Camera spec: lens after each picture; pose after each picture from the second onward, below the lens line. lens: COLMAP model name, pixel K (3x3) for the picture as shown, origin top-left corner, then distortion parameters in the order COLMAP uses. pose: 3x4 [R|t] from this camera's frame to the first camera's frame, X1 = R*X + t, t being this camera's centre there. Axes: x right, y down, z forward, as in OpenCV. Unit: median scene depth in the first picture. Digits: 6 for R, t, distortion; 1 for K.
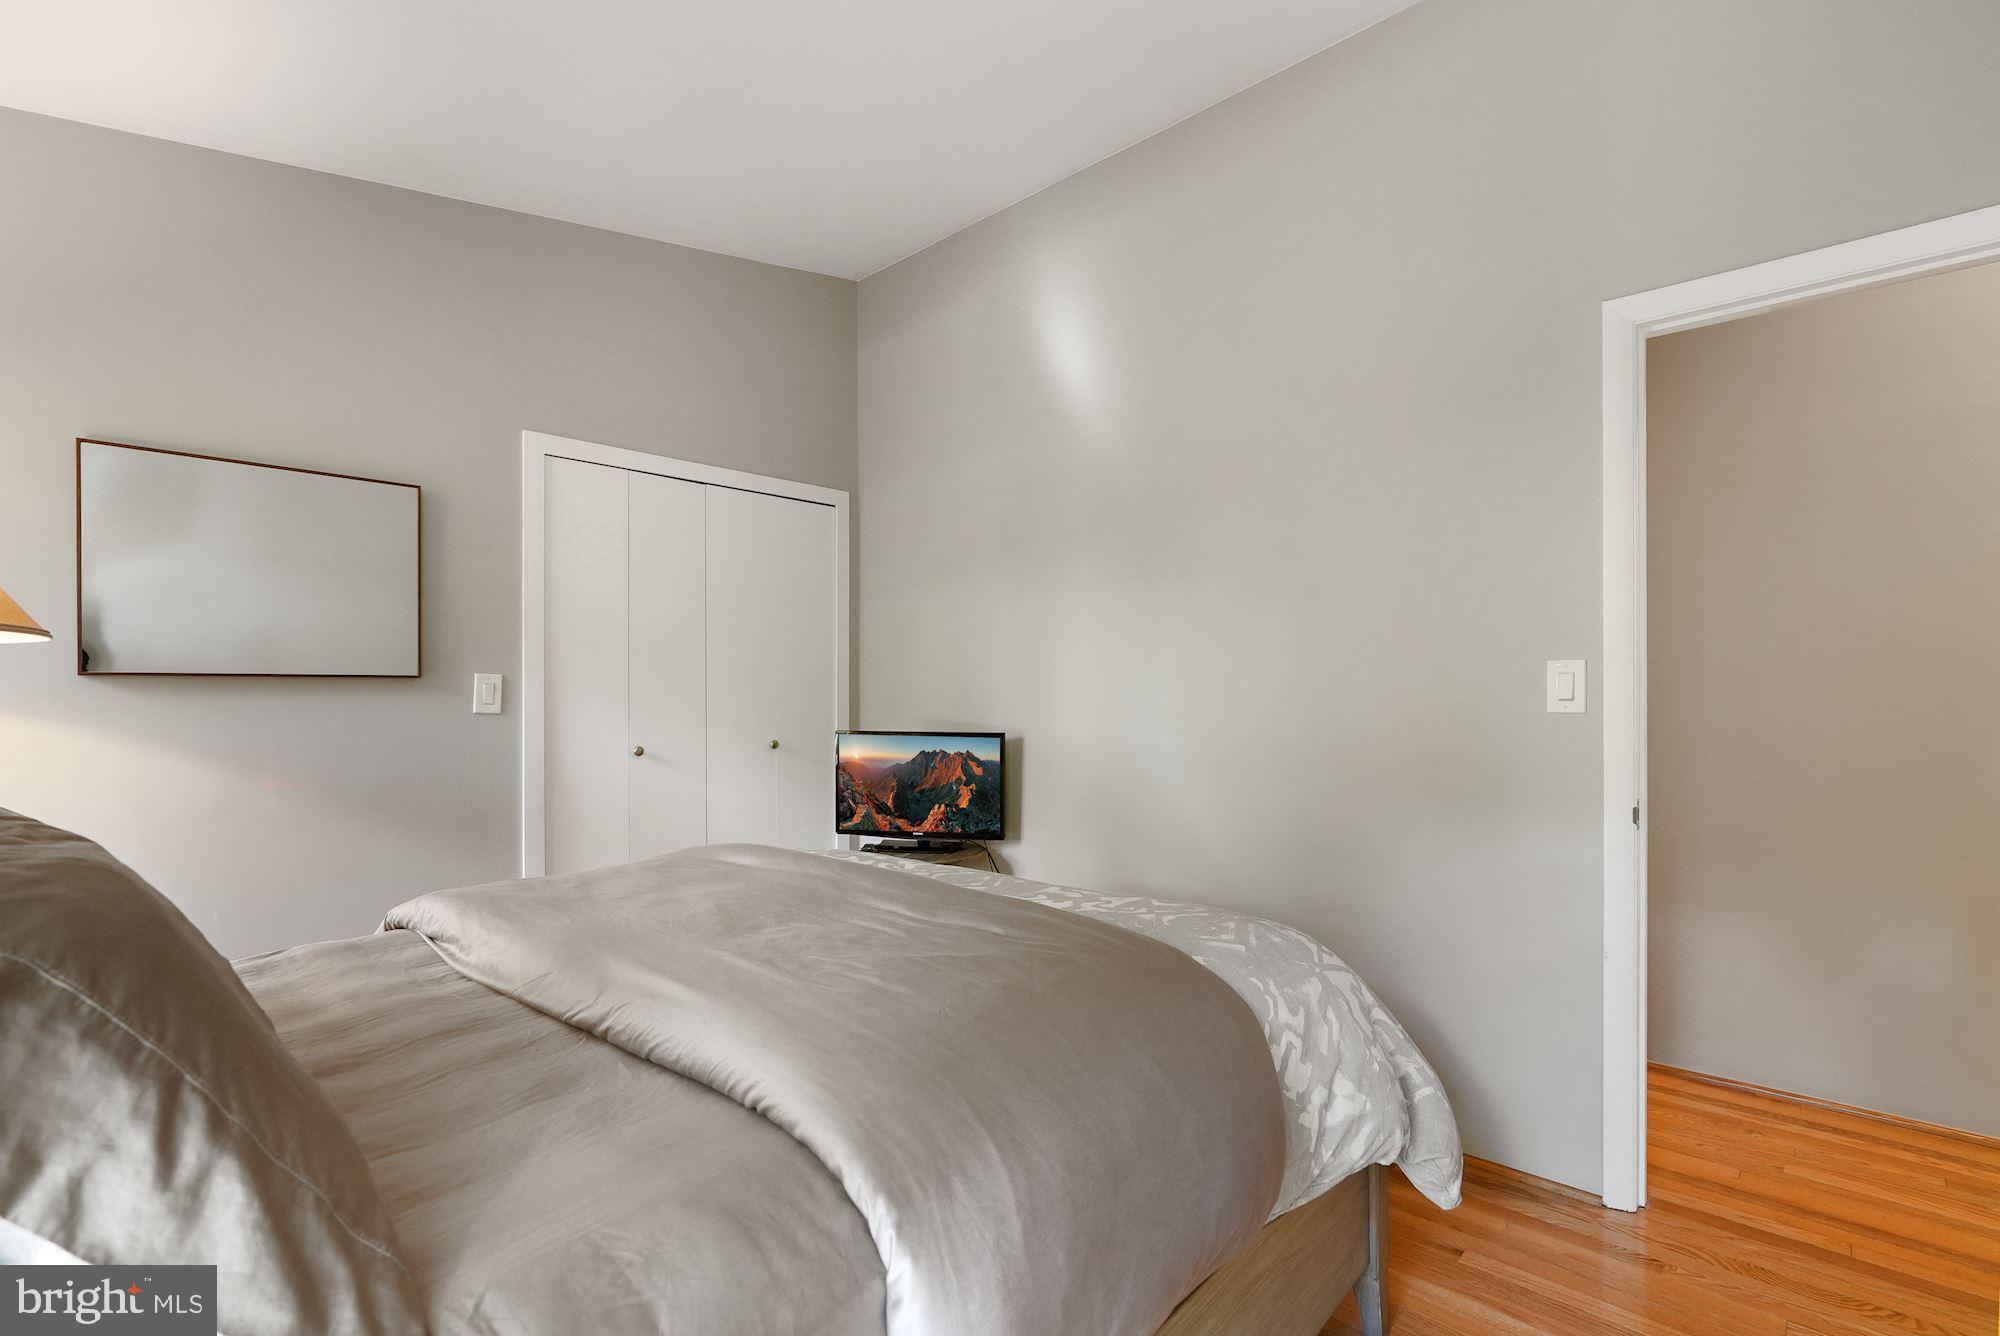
lens RADIAL K [[899.4, 0, 1007.8], [0, 899.4, 683.5], [0, 0, 1]] dist [0.056280, -0.031775]
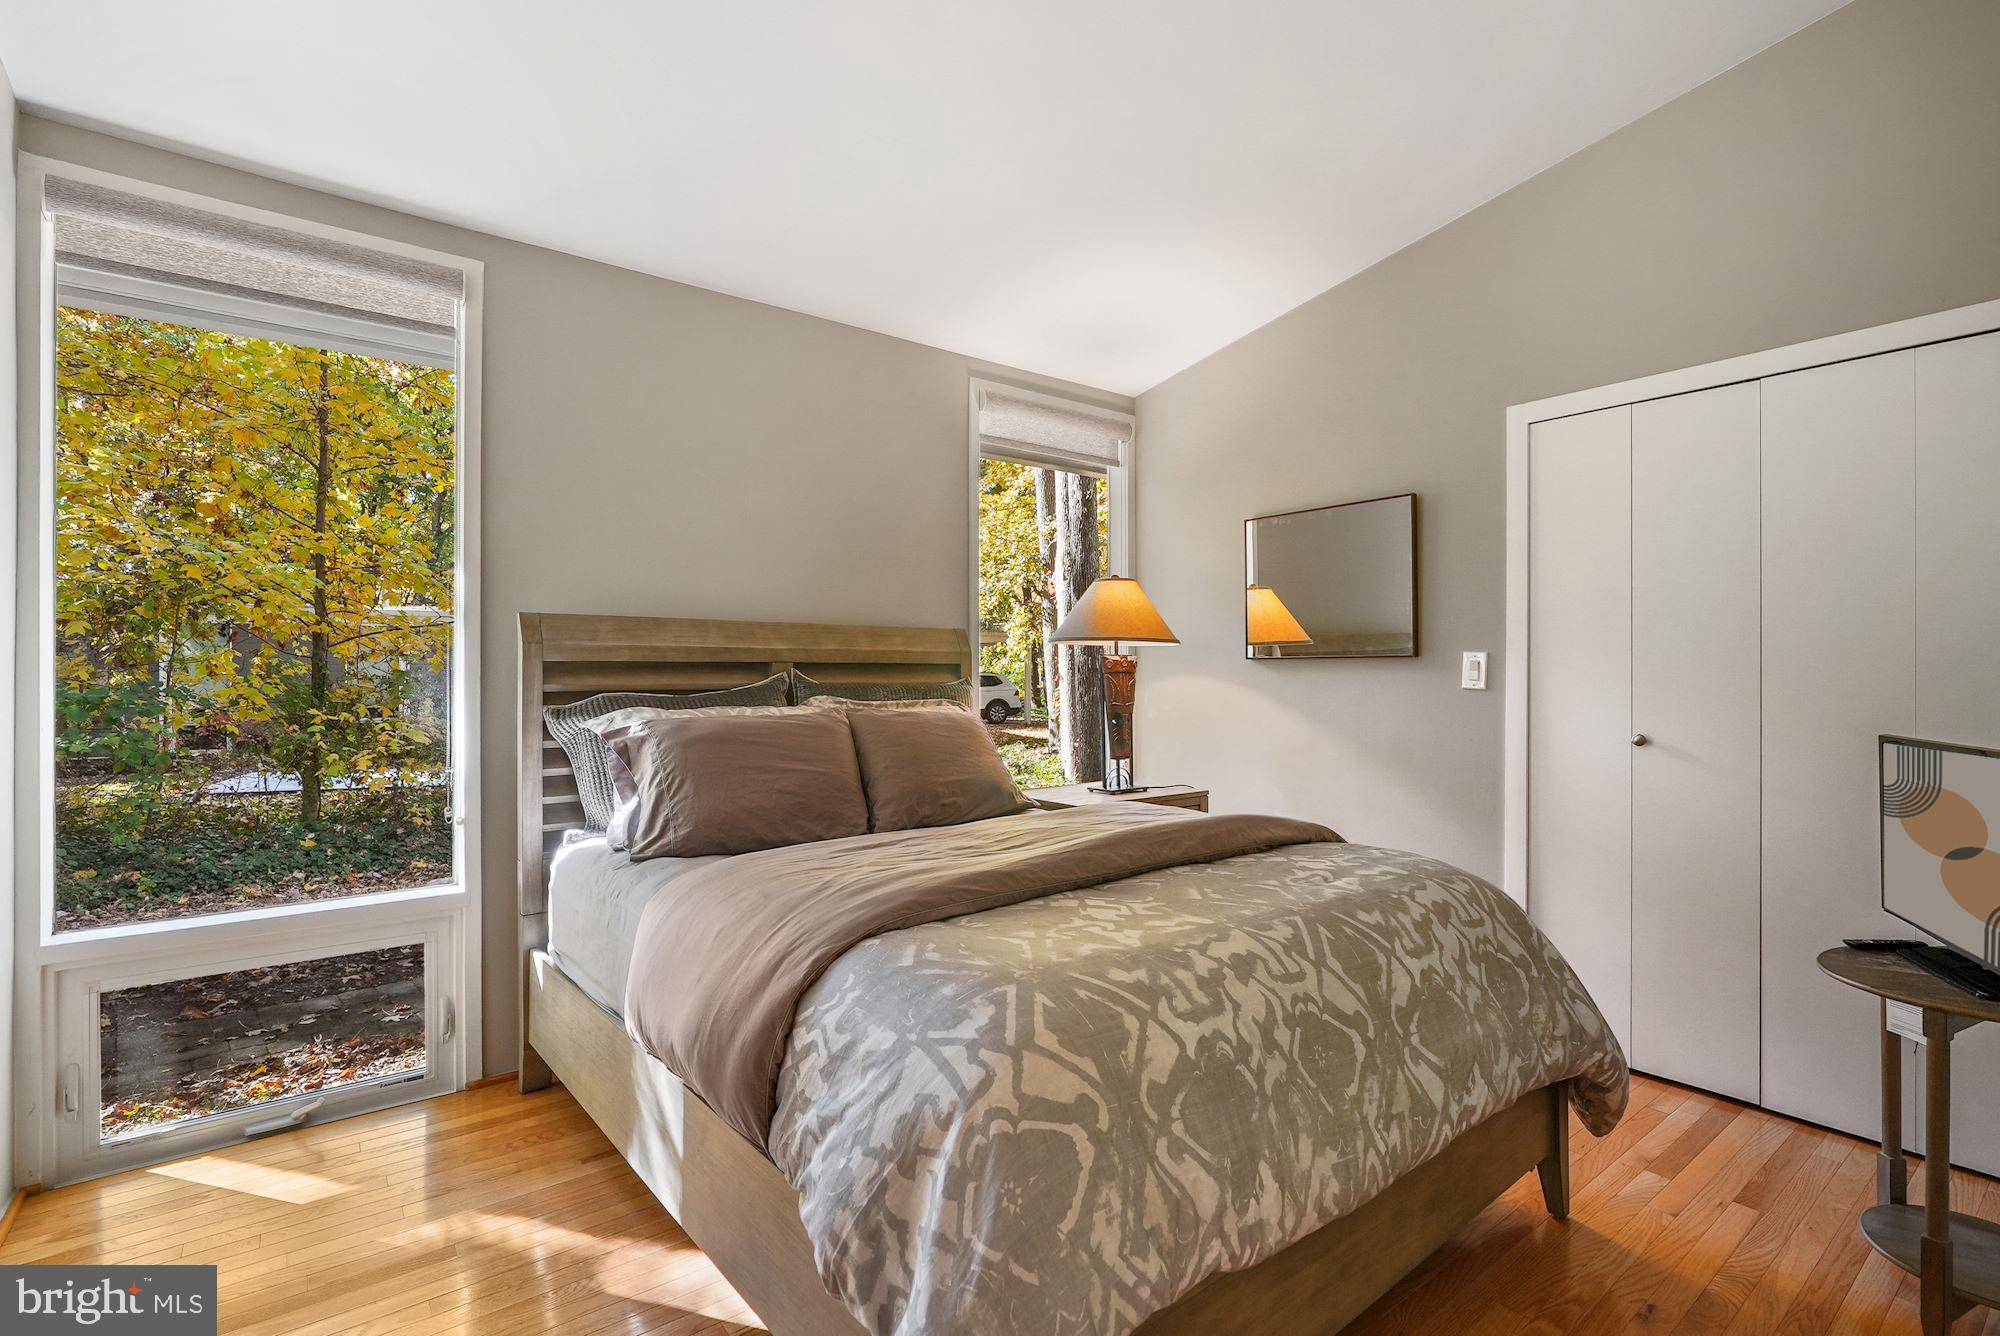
lens RADIAL K [[913.0, 0, 993.9], [0, 913.0, 677.6], [0, 0, 1]] dist [-0.000182, -0.000154]
pose [[-0.180237, 0.004204, -0.983614, 0.912855], [0.014875, 0.999888, 0.001548, 0.014418], [0.983511, -0.014352, -0.180279, 1.029643]]
